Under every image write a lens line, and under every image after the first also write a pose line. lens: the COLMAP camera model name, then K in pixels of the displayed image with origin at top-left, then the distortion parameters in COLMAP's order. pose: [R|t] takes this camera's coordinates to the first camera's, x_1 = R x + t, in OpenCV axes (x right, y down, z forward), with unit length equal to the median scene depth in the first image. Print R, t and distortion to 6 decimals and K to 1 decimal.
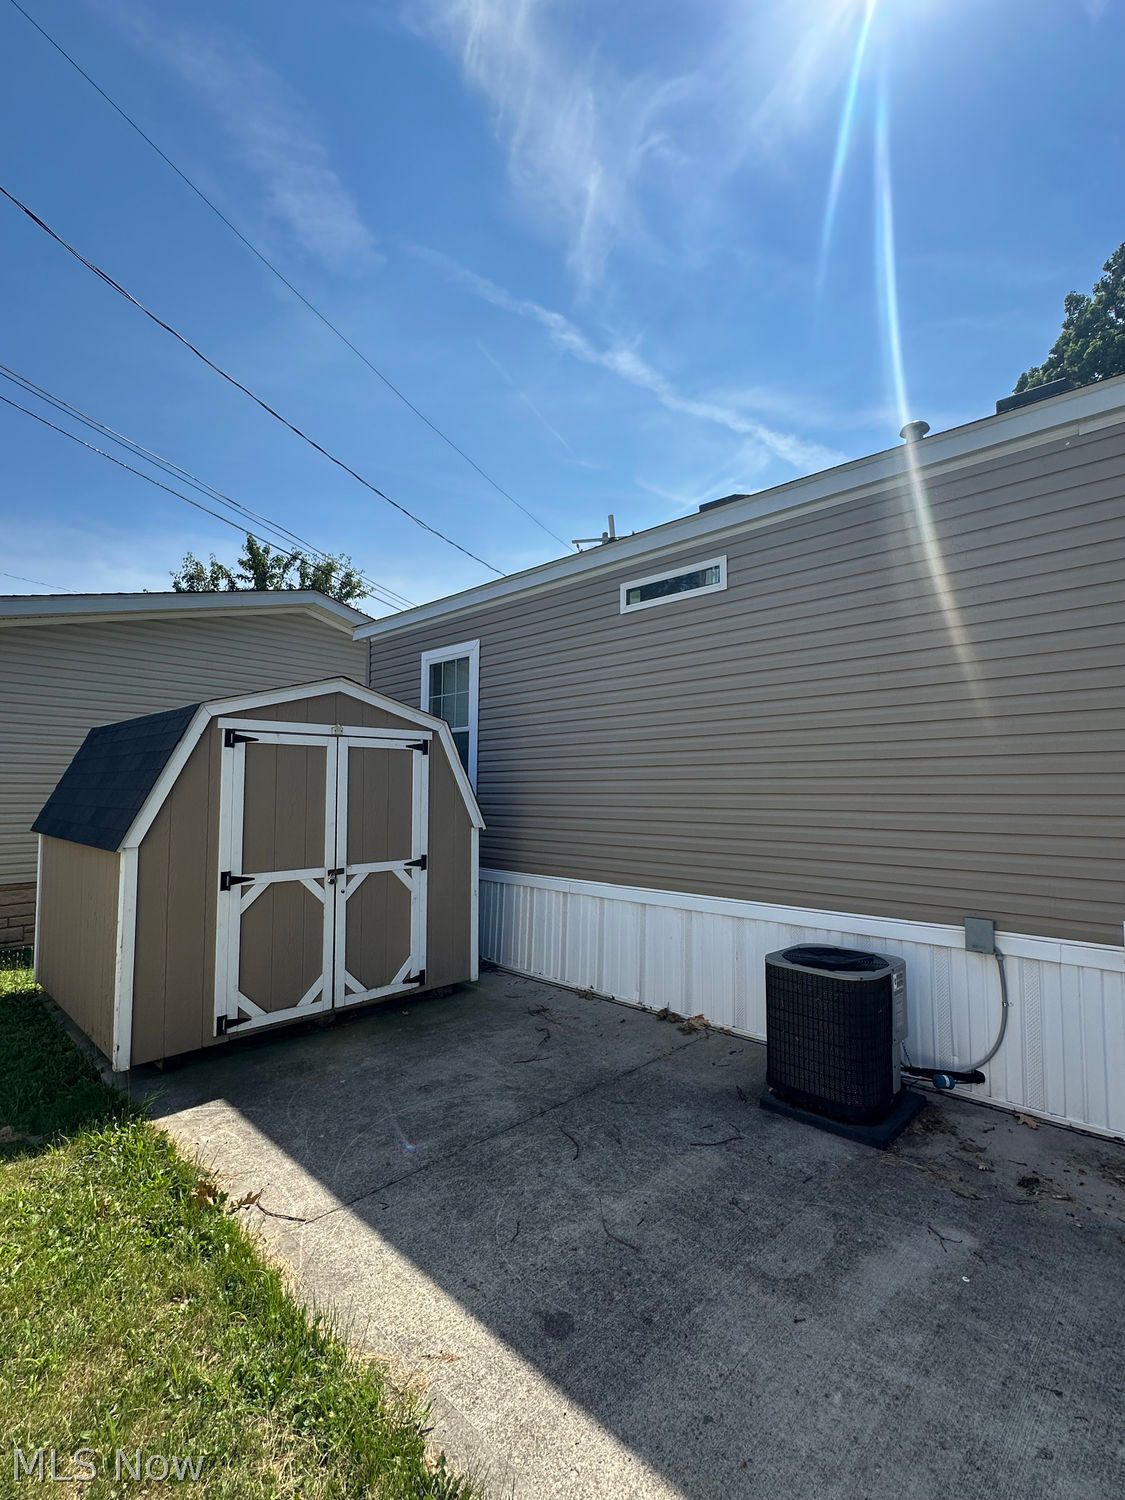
lens RADIAL K [[701.7, 0, 560.0], [0, 701.7, 748.7], [0, 0, 1]] dist [-0.008375, 0.001948]
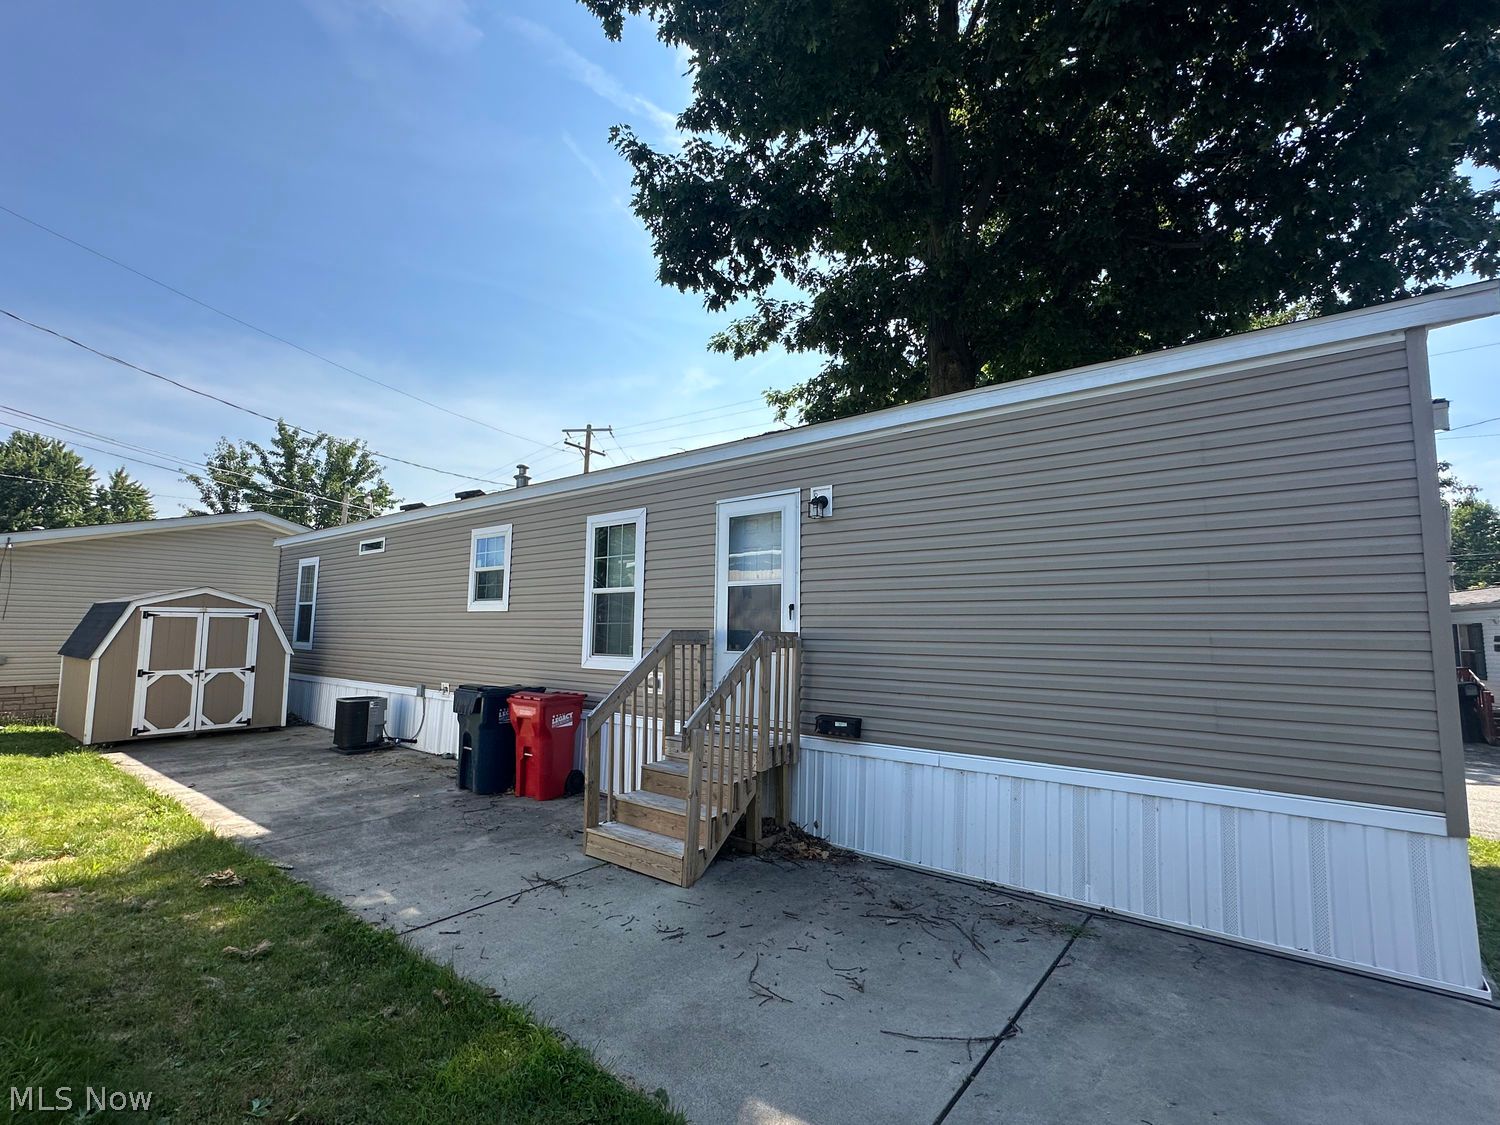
lens RADIAL K [[701.7, 0, 752.3], [0, 701.7, 568.4], [0, 0, 1]] dist [-0.008375, 0.001948]
pose [[0.993611, 0.018565, 0.111322, 1.222697], [-0.015552, 0.999491, -0.027872, -0.127861], [-0.111783, 0.025962, 0.993393, -1.492743]]
